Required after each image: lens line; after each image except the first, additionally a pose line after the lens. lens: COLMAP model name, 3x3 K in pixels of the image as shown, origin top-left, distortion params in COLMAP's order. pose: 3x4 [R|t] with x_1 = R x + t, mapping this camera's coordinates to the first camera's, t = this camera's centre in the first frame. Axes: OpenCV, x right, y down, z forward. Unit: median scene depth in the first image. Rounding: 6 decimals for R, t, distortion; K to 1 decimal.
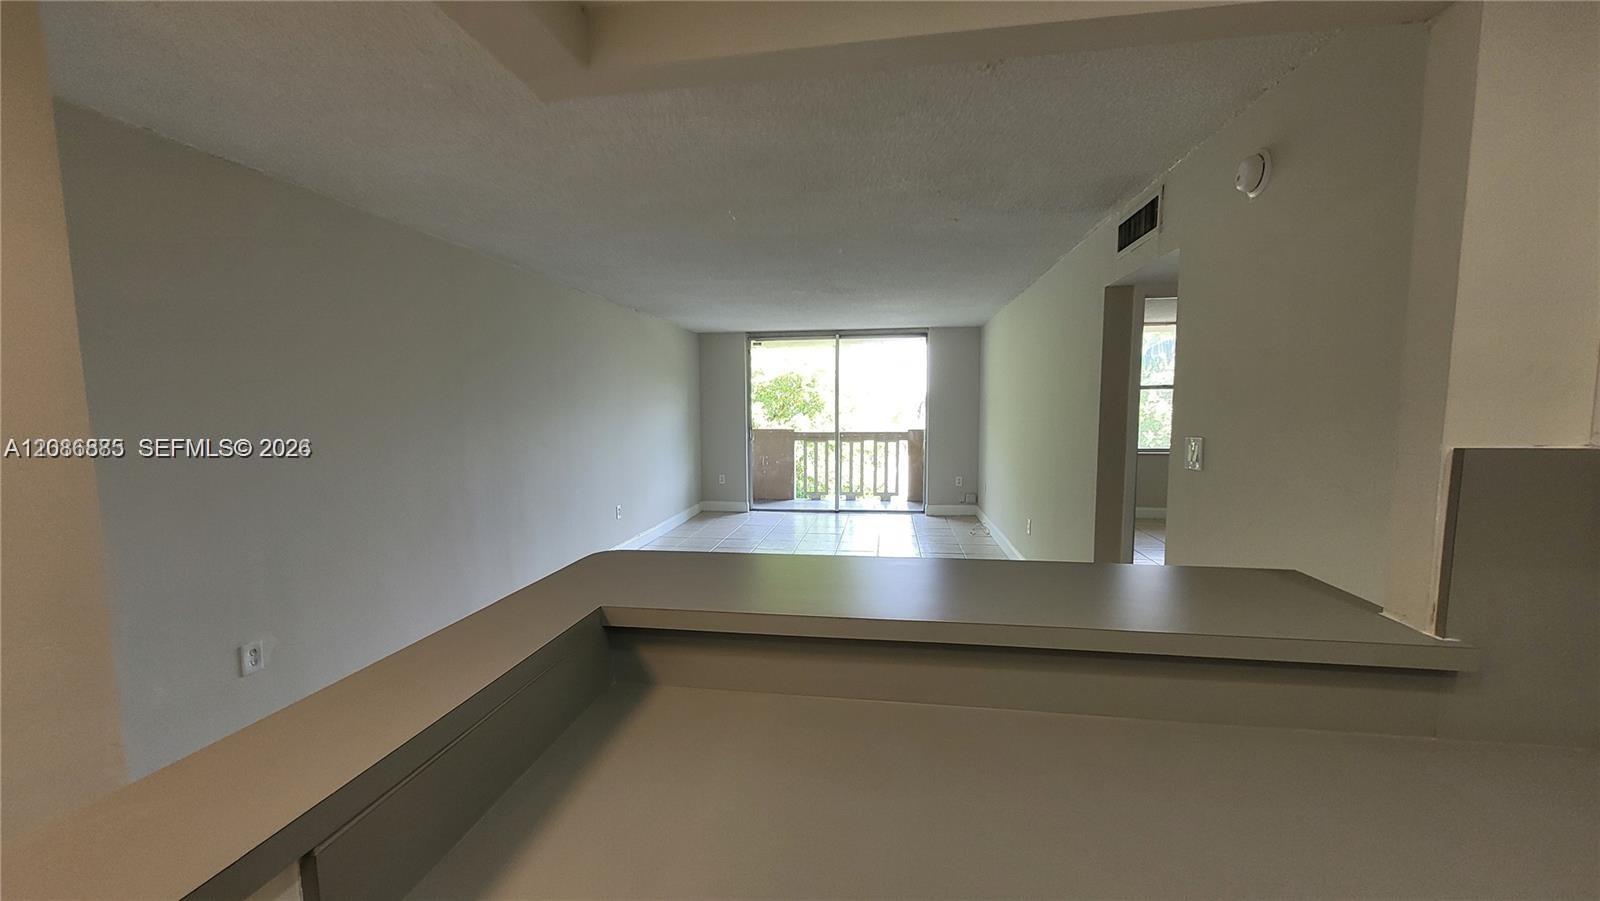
lens RADIAL K [[628.7, 0, 802.0], [0, 628.7, 462.4], [0, 0, 1]] dist [0.003205, 0.000099]
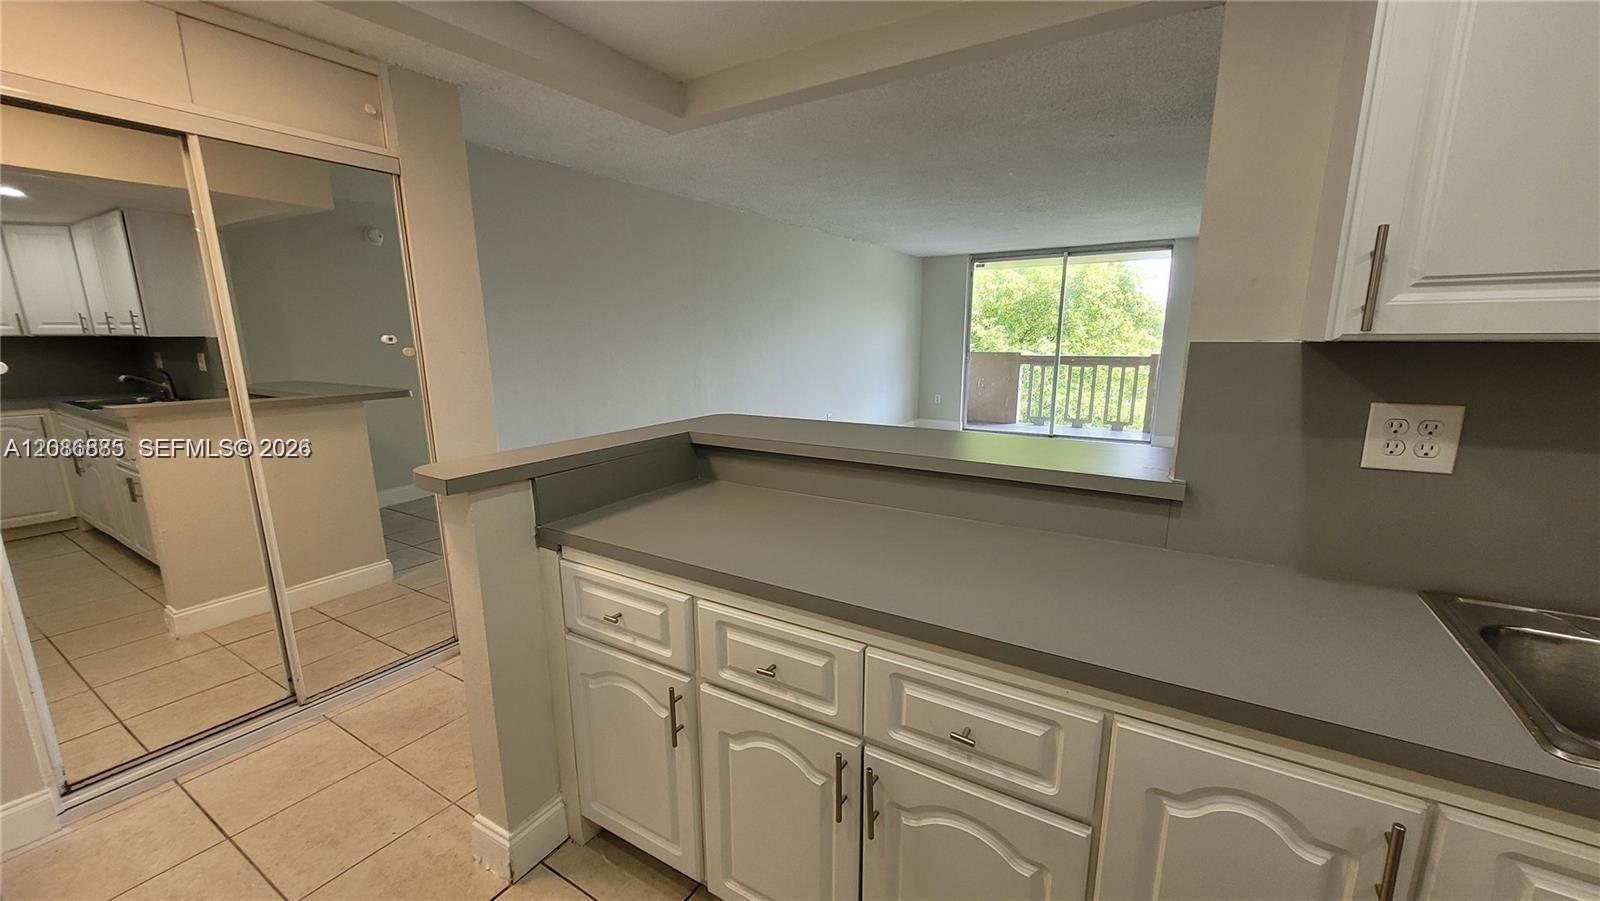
lens RADIAL K [[628.7, 0, 802.0], [0, 628.7, 462.4], [0, 0, 1]] dist [0.003205, 0.000099]
pose [[0.917206, 0.079692, -0.390361, 0.085899], [-0.033914, 0.991852, 0.122800, 0.010507], [0.396967, -0.099394, 0.912435, -0.065565]]
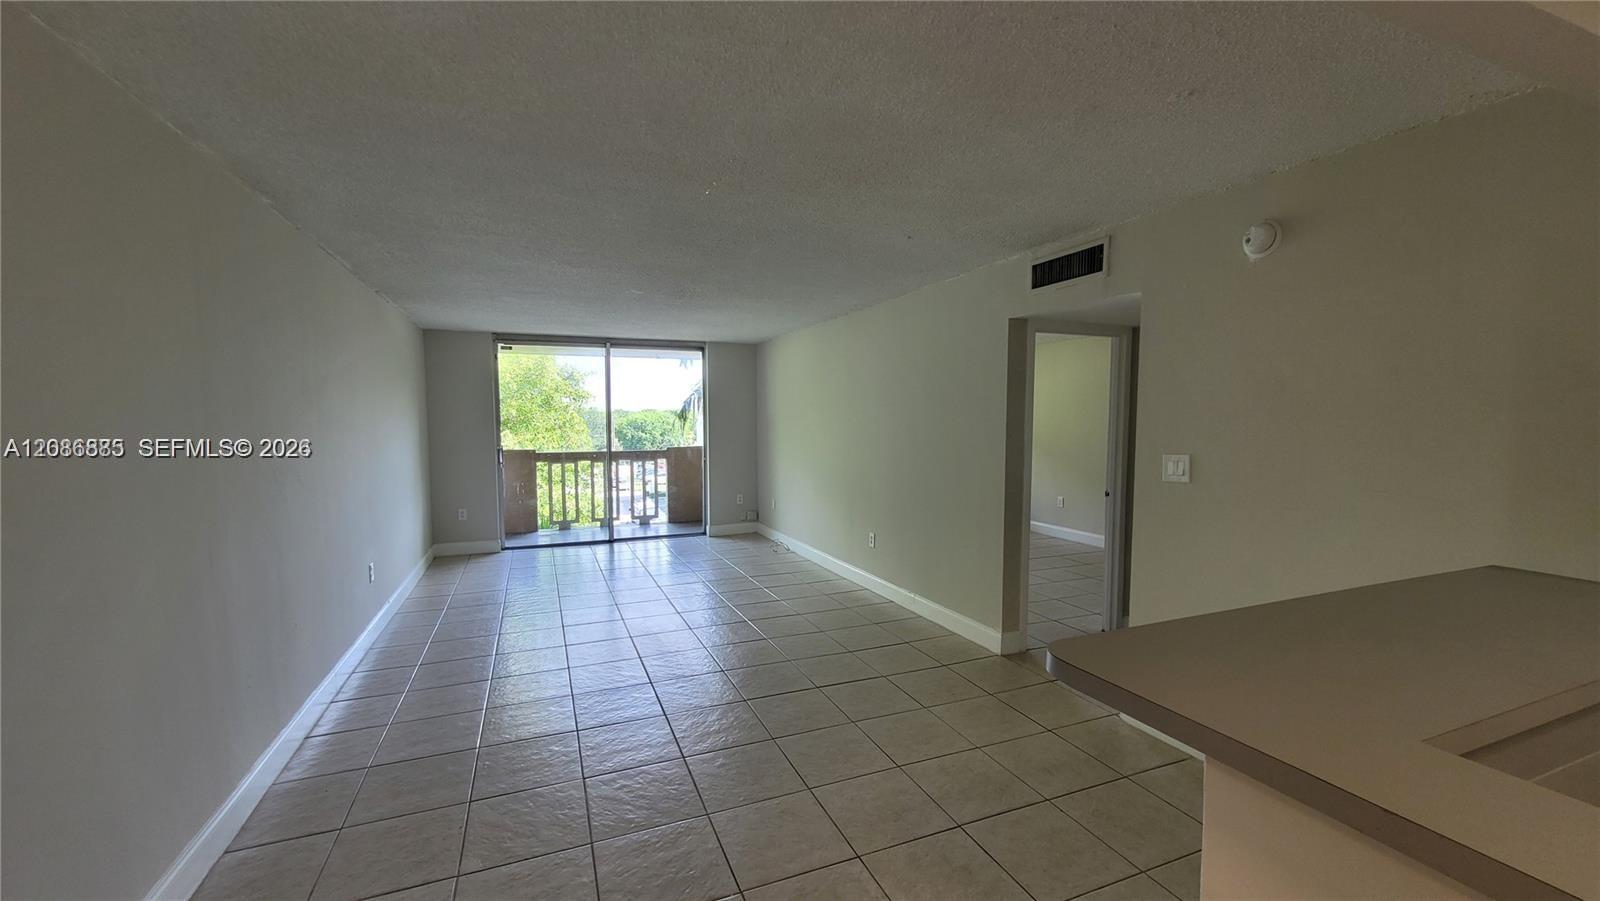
lens RADIAL K [[628.7, 0, 802.0], [0, 628.7, 462.4], [0, 0, 1]] dist [0.003205, 0.000099]
pose [[0.859107, -0.030000, 0.510916, -0.165613], [0.042916, 0.998987, -0.013505, -0.010036], [-0.509993, 0.033529, 0.859525, 0.097018]]
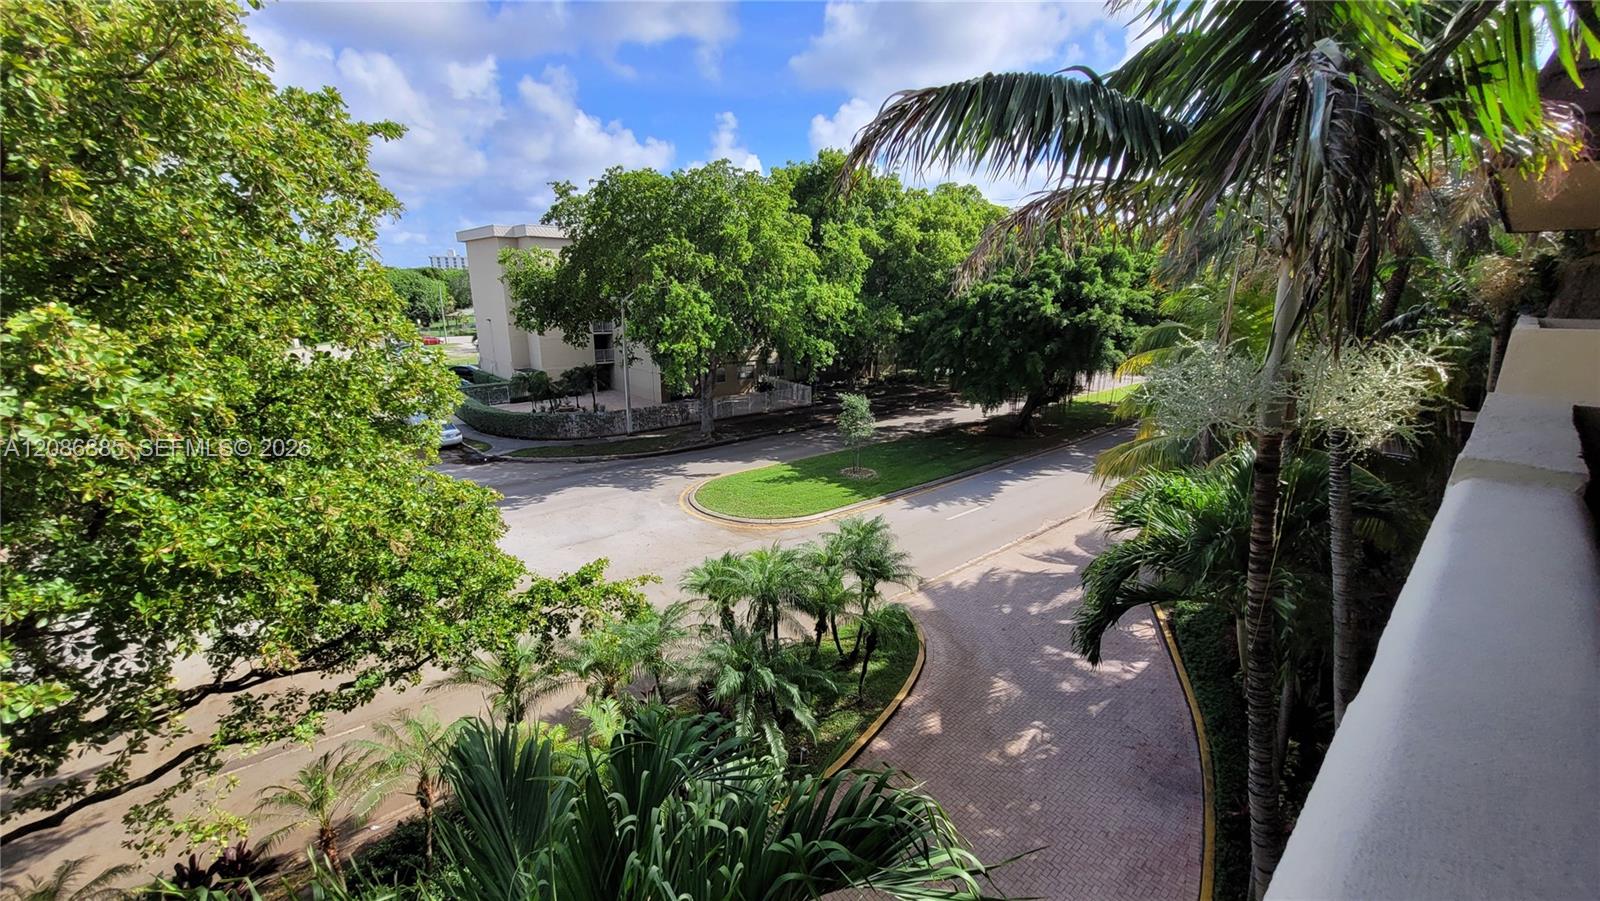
lens RADIAL K [[627.1, 0, 802.1], [0, 627.1, 465.1], [0, 0, 1]] dist [-0.002143, 0.003989]
pose [[0.638644, -0.193720, 0.744719, -0.014637], [0.049669, 0.976153, 0.211327, -0.104613], [-0.767898, -0.097973, 0.633035, 1.218198]]
